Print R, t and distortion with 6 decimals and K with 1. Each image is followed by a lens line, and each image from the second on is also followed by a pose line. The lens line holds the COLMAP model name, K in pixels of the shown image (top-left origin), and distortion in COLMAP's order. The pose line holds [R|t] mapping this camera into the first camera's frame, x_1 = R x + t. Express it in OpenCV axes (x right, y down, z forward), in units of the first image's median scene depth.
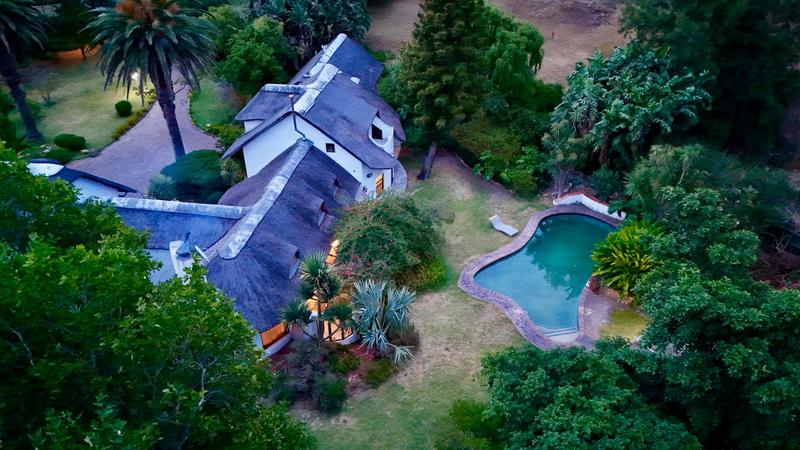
lens RADIAL K [[596.3, 0, 400.0], [0, 596.3, 225.0], [0, 0, 1]] dist [0.072919, -0.085833]
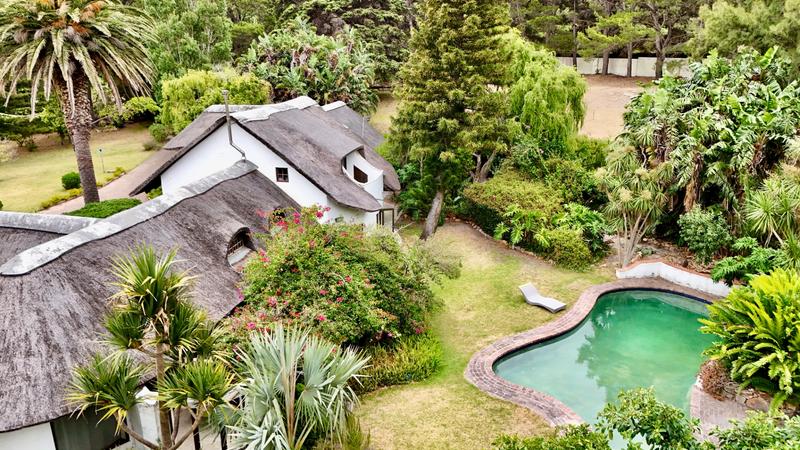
lens RADIAL K [[596.3, 0, 400.0], [0, 596.3, 225.0], [0, 0, 1]] dist [0.072919, -0.085833]
pose [[0.998147, 0.023717, -0.056028, 0.057859], [-0.037765, 0.963530, -0.264922, 0.102372], [0.047701, 0.266547, 0.962641, 0.363460]]
